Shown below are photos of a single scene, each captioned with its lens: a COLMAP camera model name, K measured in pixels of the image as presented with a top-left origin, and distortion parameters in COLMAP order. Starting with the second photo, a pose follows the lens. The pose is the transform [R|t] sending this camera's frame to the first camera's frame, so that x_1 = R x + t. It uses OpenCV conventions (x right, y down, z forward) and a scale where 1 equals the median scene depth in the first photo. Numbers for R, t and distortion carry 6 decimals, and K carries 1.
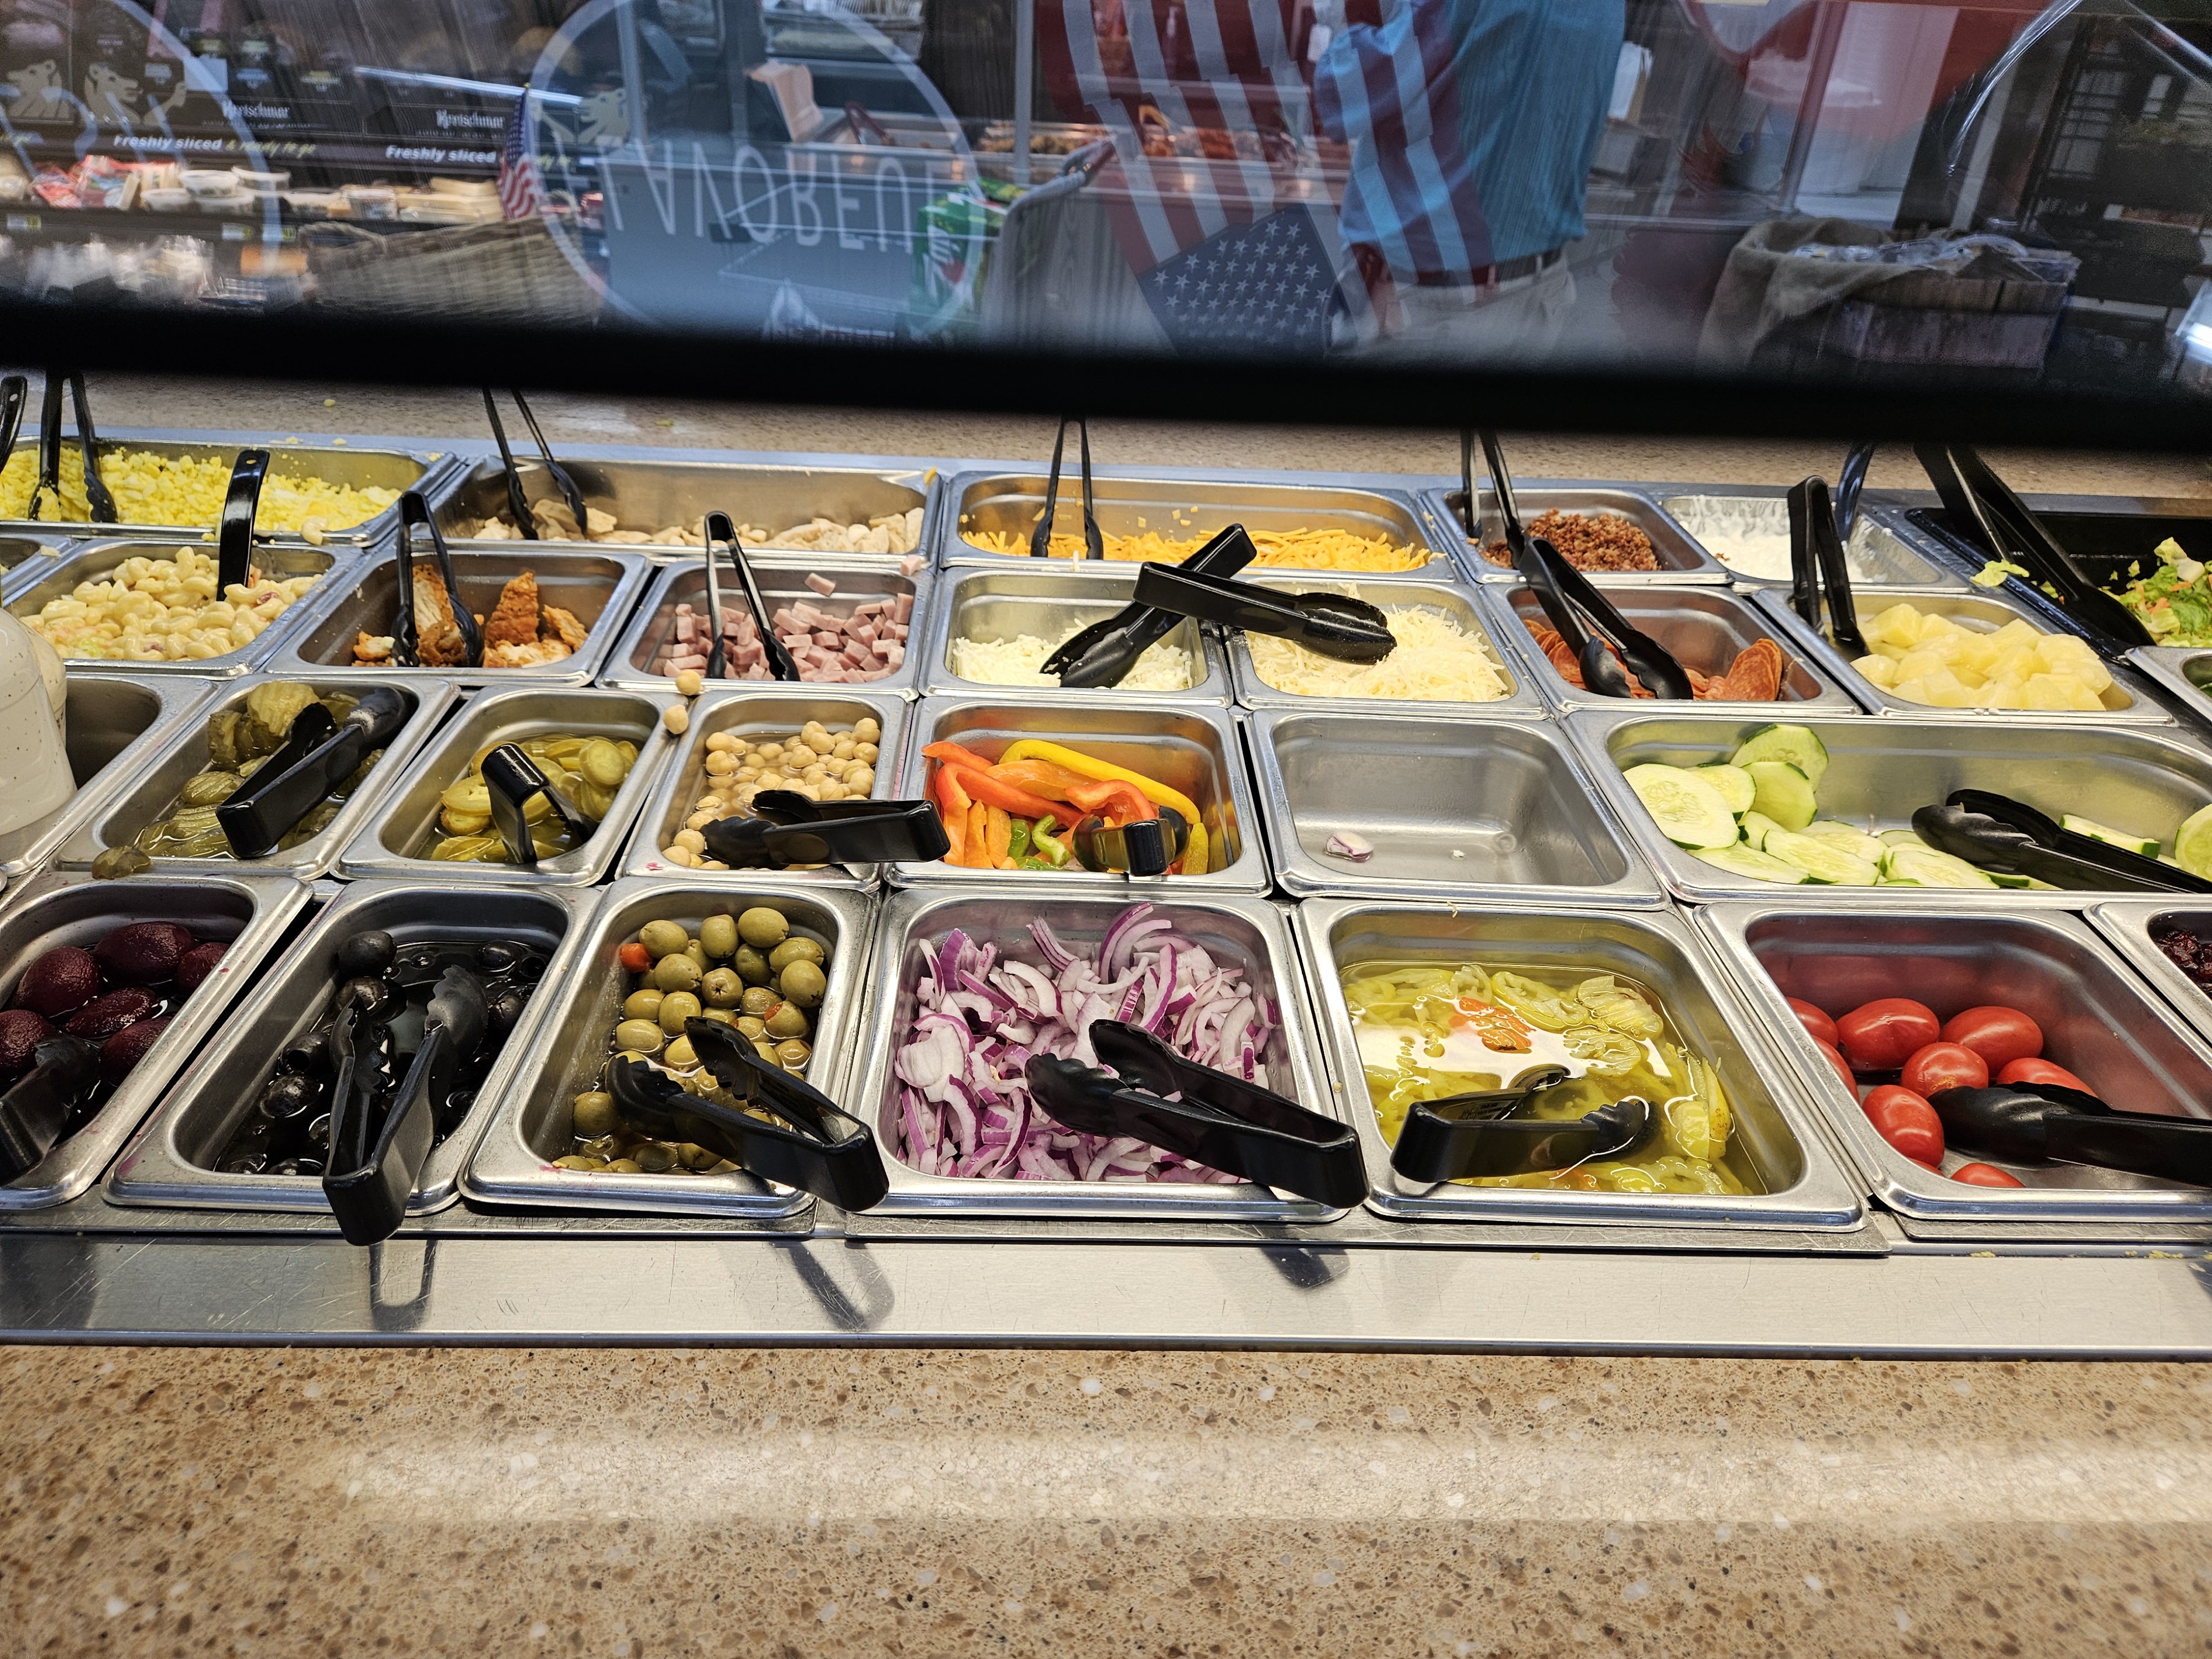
lens RADIAL K [[1501.7, 0, 1121.0], [0, 1501.7, 834.7], [0, 0, 1]] dist [0.050567, -0.050338]
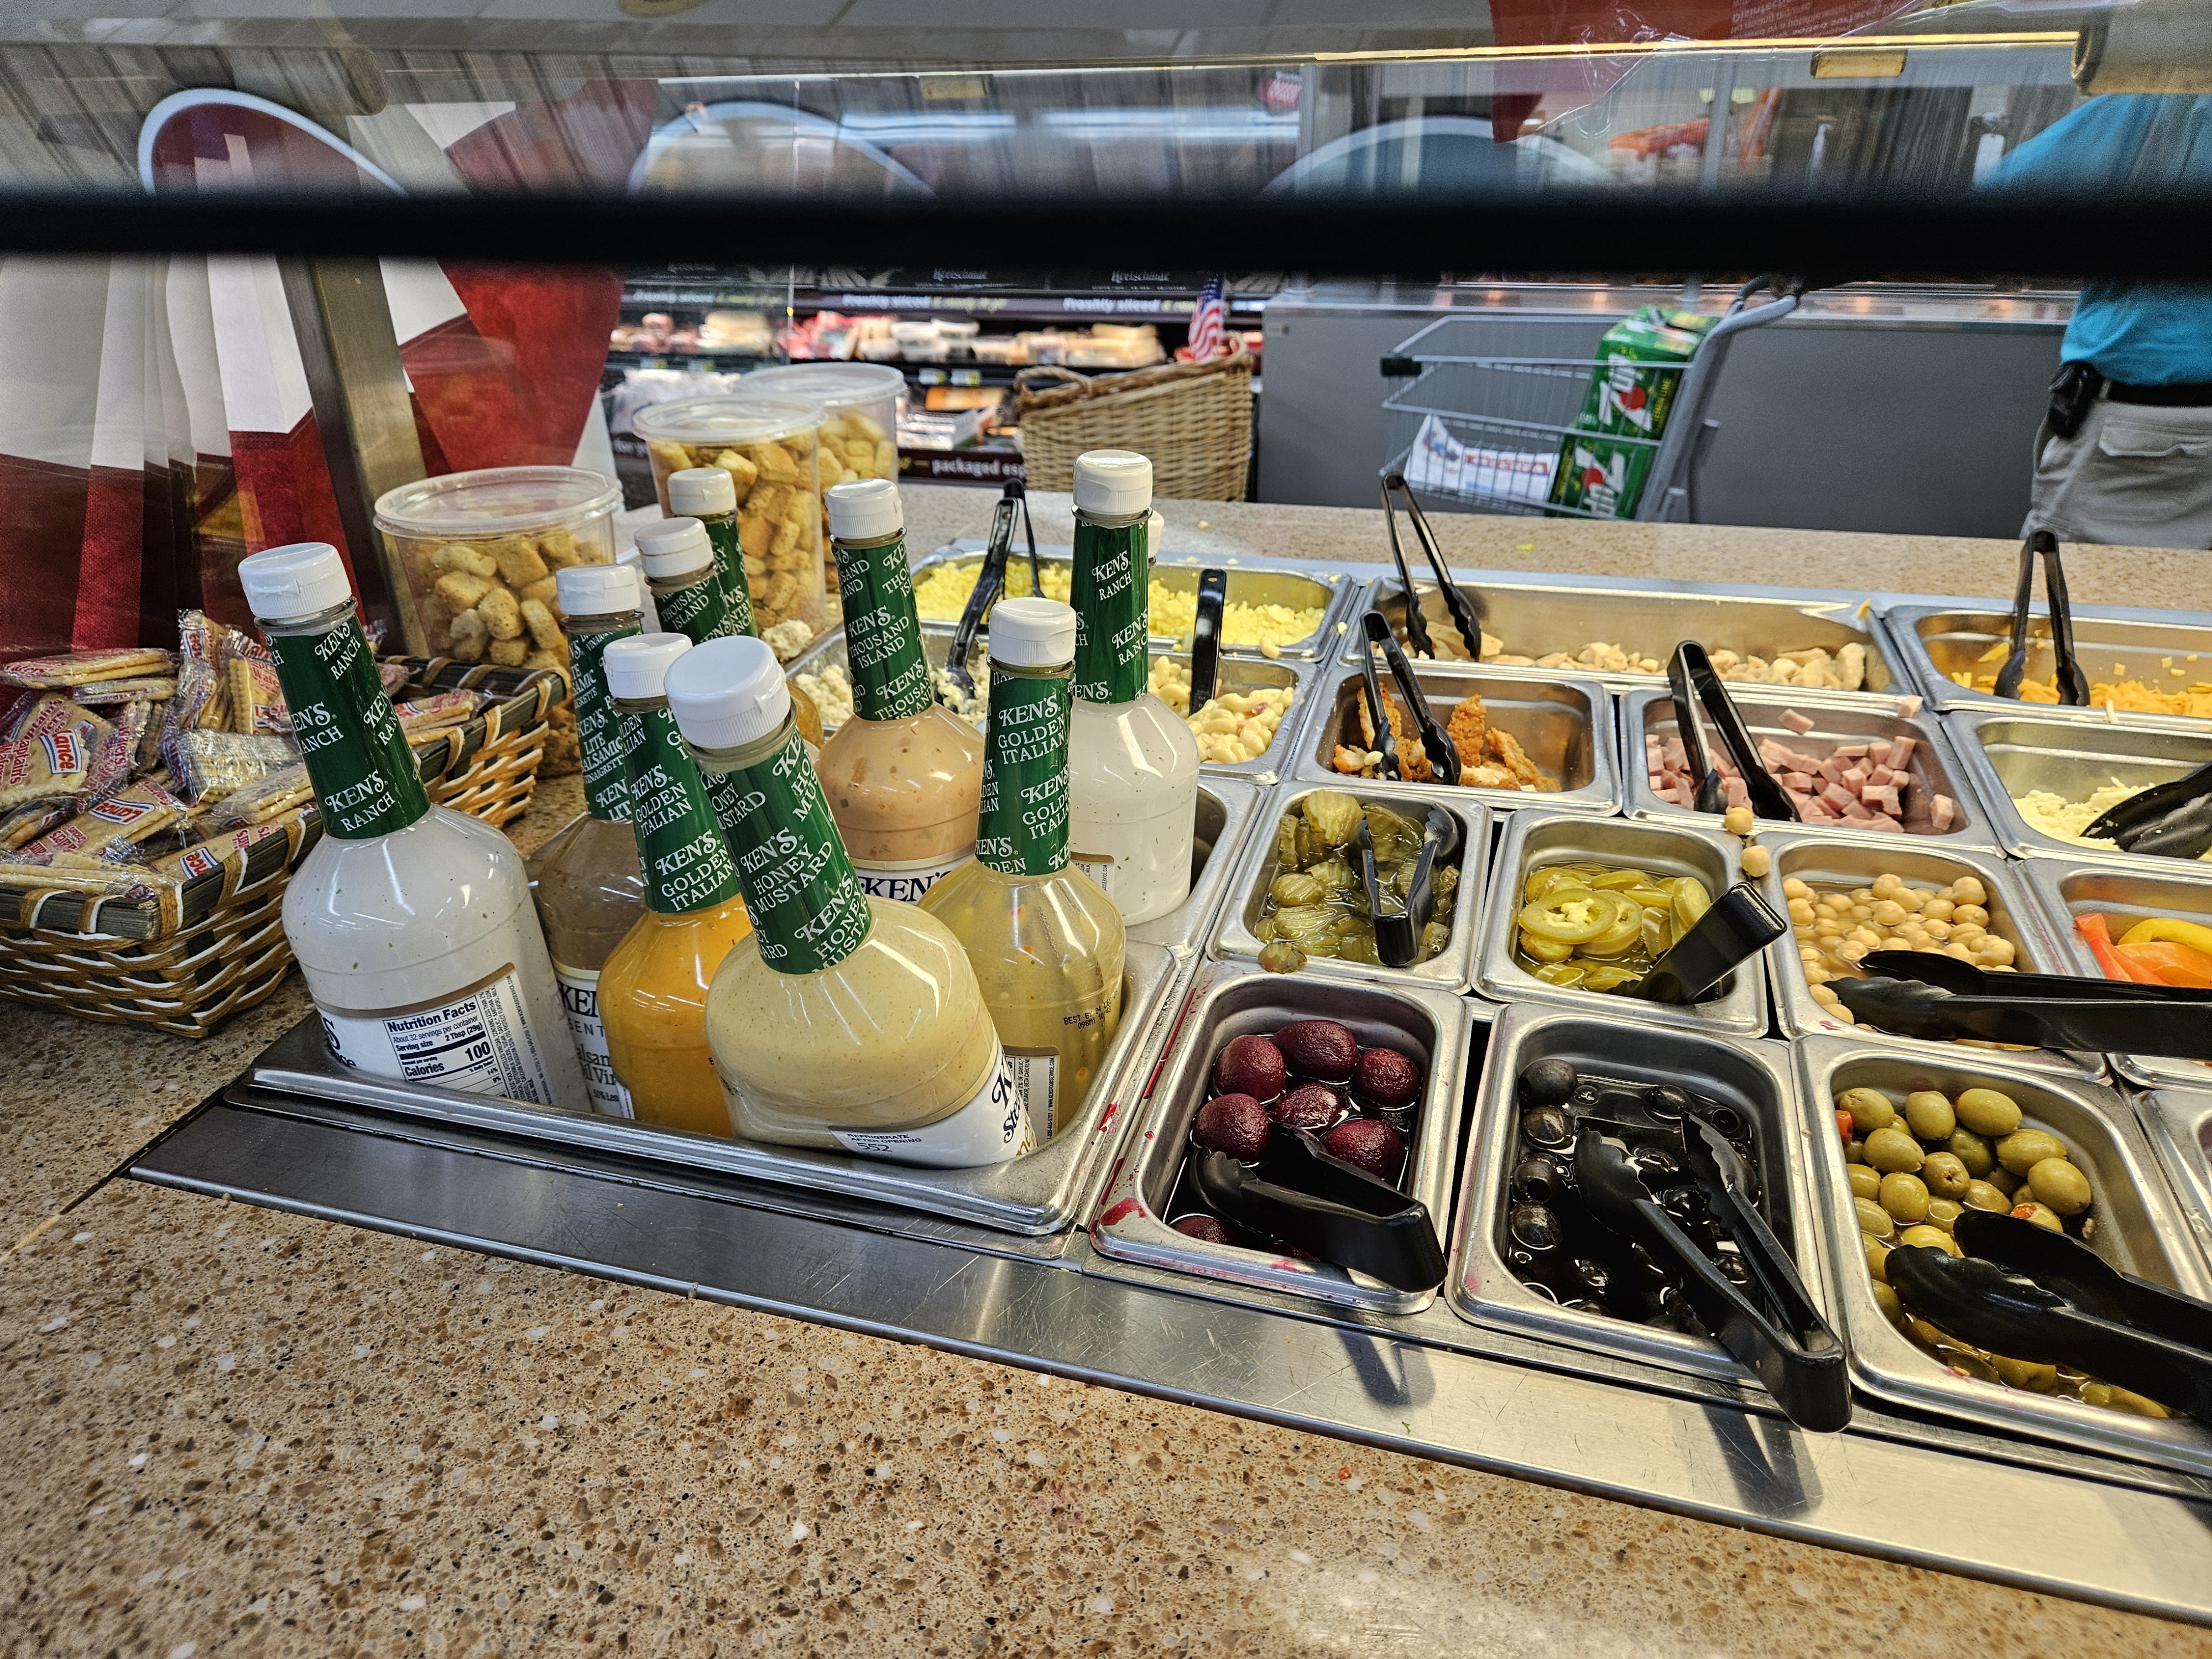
lens RADIAL K [[1501.7, 0, 1110.4], [0, 1501.7, 841.2], [0, 0, 1]] dist [0.050567, -0.050338]
pose [[0.942852, 0.084684, -0.322271, -0.290774], [-0.108397, 0.992511, -0.056327, 0.006194], [0.315088, 0.088041, 0.944970, -0.013809]]
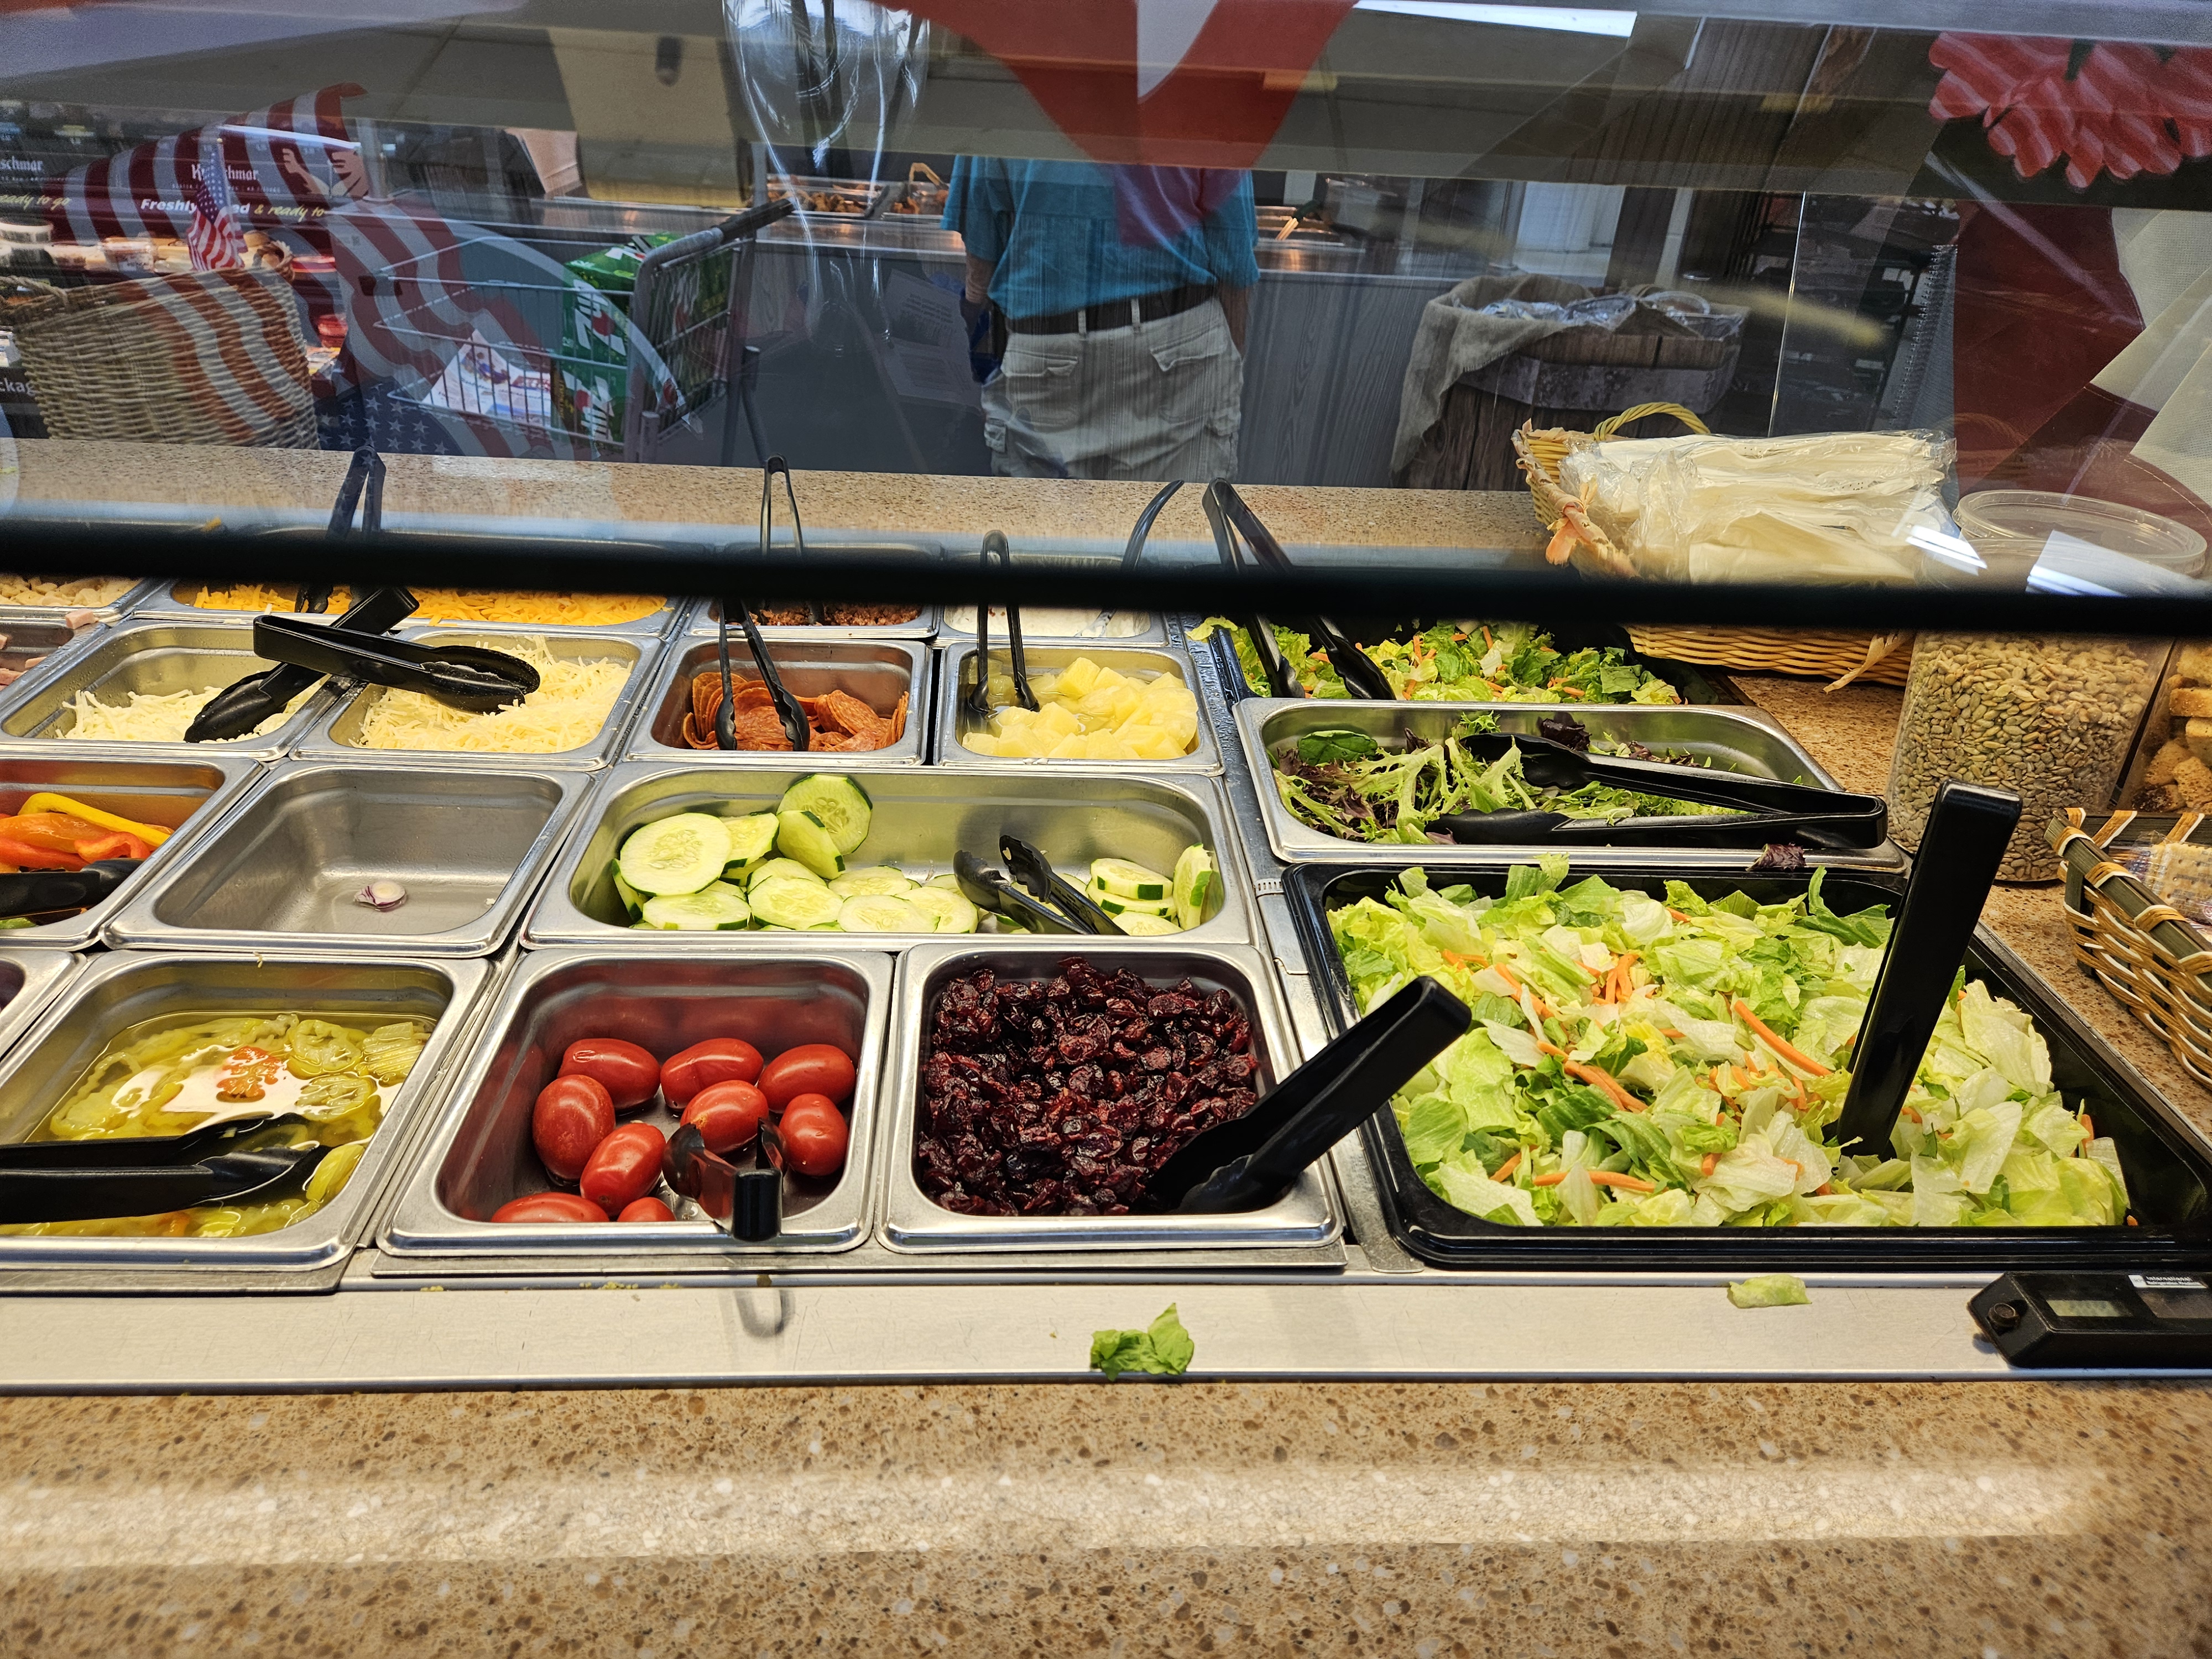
lens RADIAL K [[1501.7, 0, 1082.2], [0, 1501.7, 828.4], [0, 0, 1]] dist [0.050567, -0.050338]
pose [[0.999540, -0.008327, 0.029152, 0.503632], [0.009258, 0.999446, -0.031956, -0.000843], [-0.028869, 0.032211, 0.999064, -0.030694]]
